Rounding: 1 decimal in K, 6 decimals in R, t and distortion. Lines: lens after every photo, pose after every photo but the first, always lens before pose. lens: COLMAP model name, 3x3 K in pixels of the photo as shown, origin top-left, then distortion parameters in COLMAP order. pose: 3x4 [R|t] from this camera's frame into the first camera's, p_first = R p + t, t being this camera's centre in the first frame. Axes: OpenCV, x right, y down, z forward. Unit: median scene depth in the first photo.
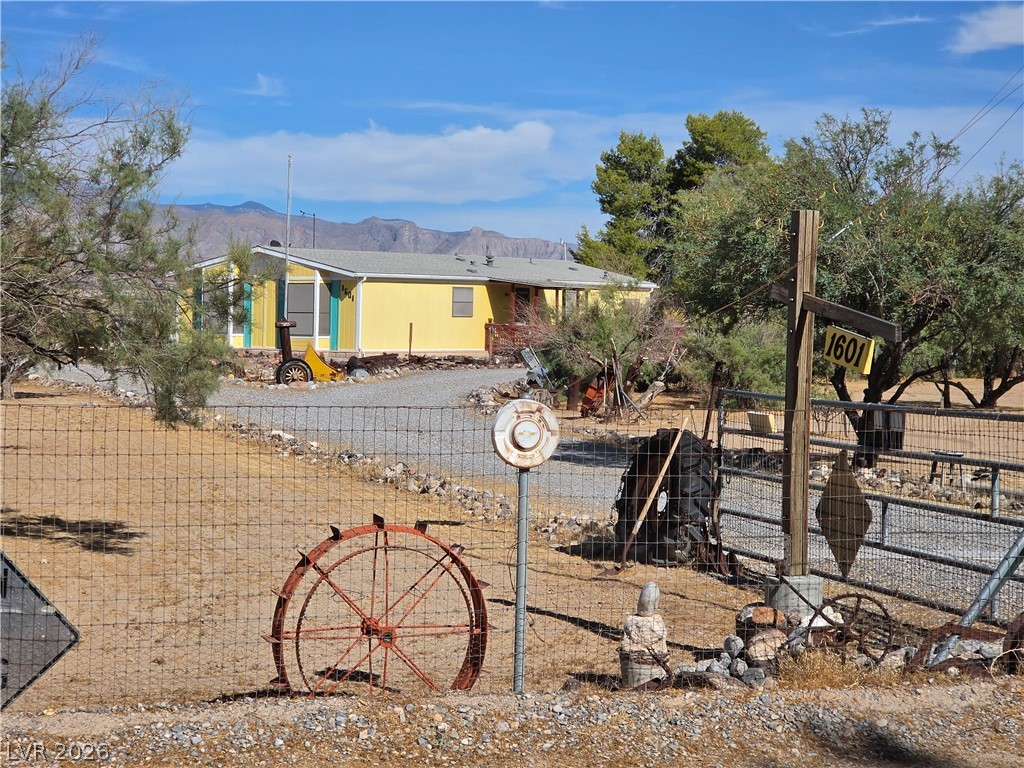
lens RADIAL K [[2122.6, 0, 512.0], [0, 2122.6, 384.0], [0, 0, 1]] dist [-0.485817, -0.017669]
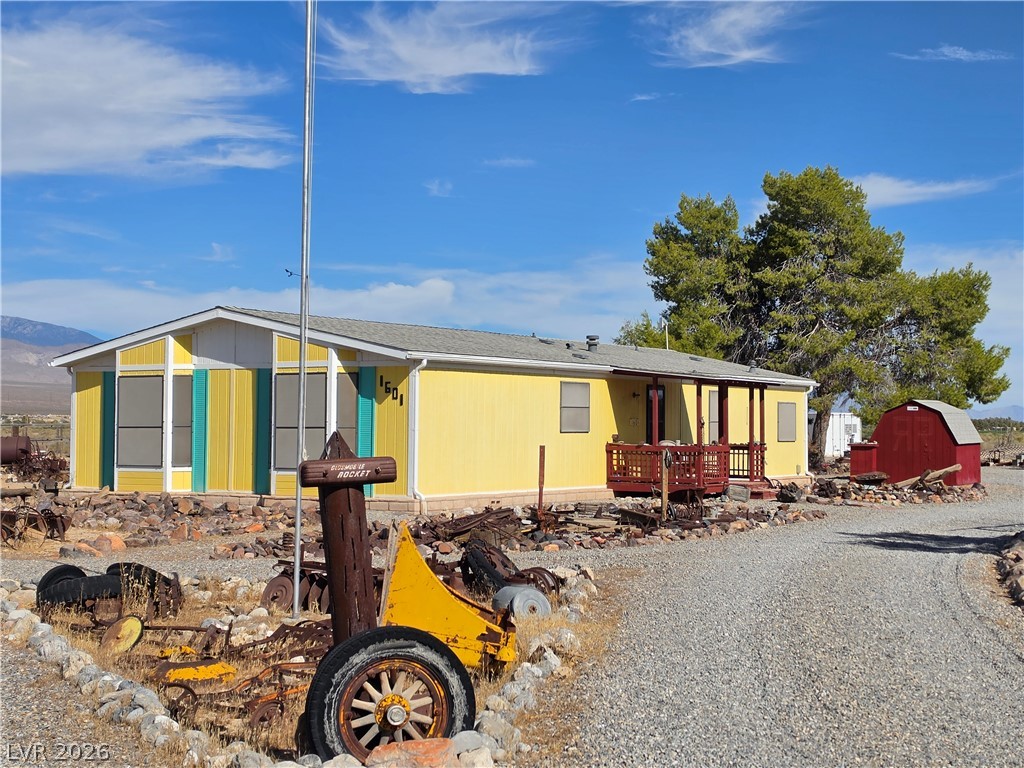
lens RADIAL K [[1603.0, 0, 512.0], [0, 1603.0, 384.0], [0, 0, 1]] dist [0.268252, -0.207204]
pose [[0.998082, -0.006596, 0.061551, -0.051703], [0.010321, 0.998121, -0.060404, -0.013981], [-0.061037, 0.060923, 0.996274, 0.423084]]
